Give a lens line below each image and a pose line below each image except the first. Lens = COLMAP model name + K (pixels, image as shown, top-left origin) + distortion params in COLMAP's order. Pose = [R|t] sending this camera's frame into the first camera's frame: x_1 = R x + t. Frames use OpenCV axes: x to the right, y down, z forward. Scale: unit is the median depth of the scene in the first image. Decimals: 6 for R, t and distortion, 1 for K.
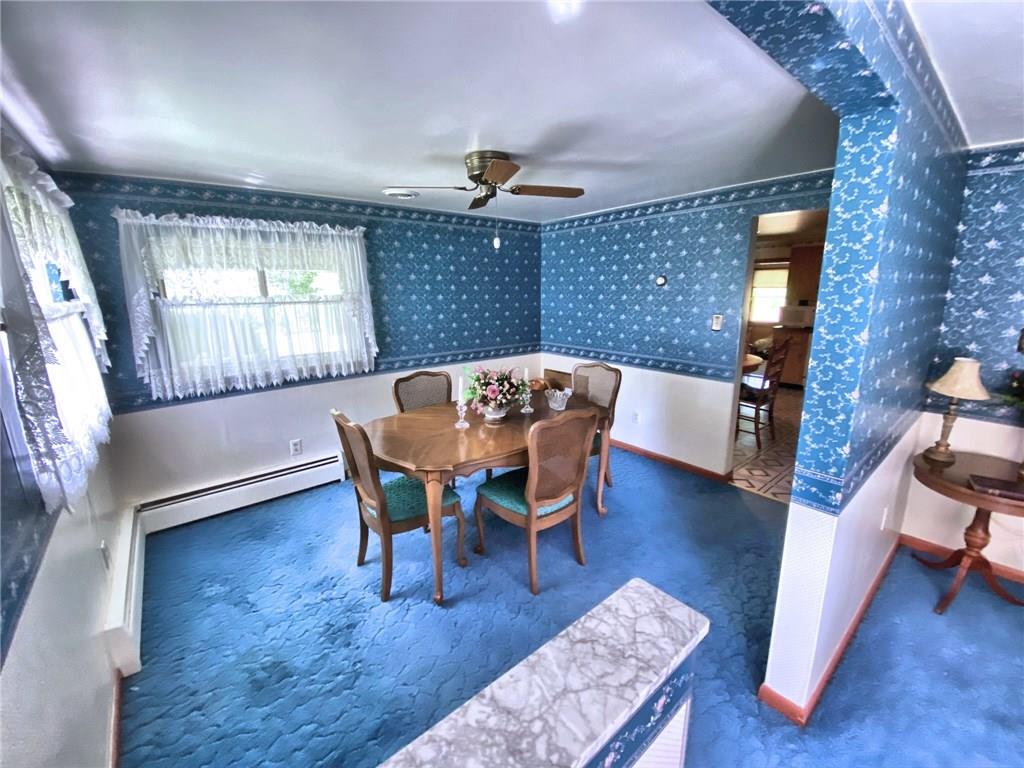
lens RADIAL K [[420.4, 0, 510.5], [0, 420.4, 386.4], [0, 0, 1]] dist [0.035342, -0.024402]
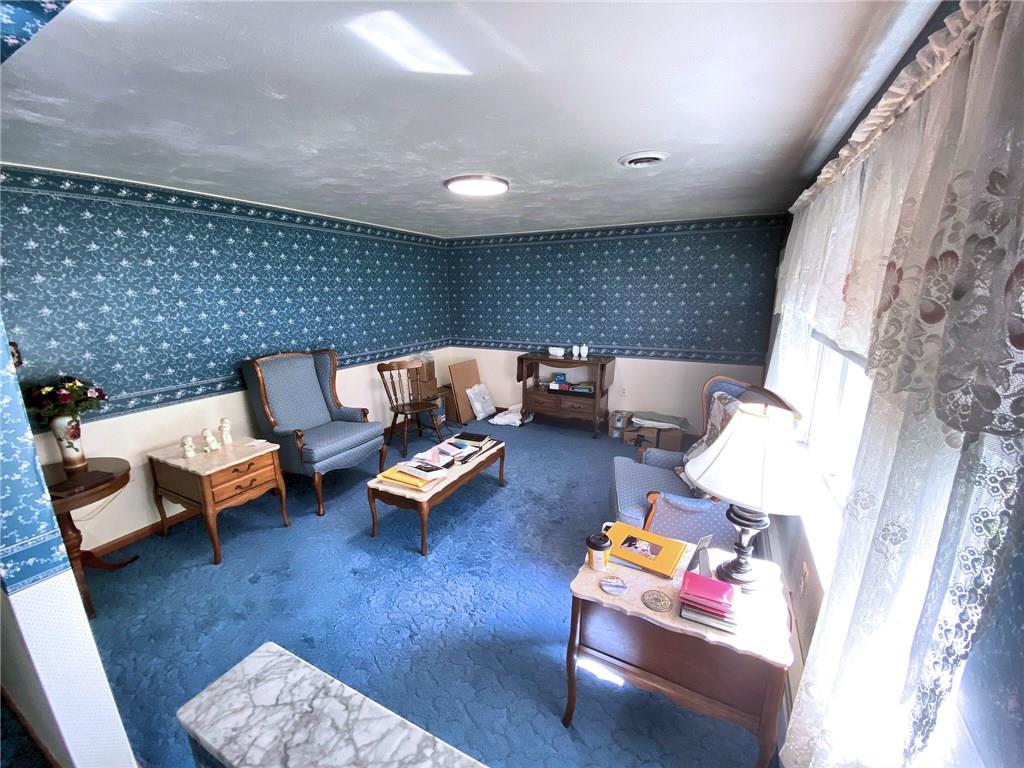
lens RADIAL K [[420.4, 0, 510.5], [0, 420.4, 386.4], [0, 0, 1]] dist [0.035342, -0.024402]
pose [[-0.396981, -0.213569, 0.892634, -0.512804], [0.254600, 0.908761, 0.330655, -0.163804], [-0.881808, 0.358528, -0.306386, 0.608570]]
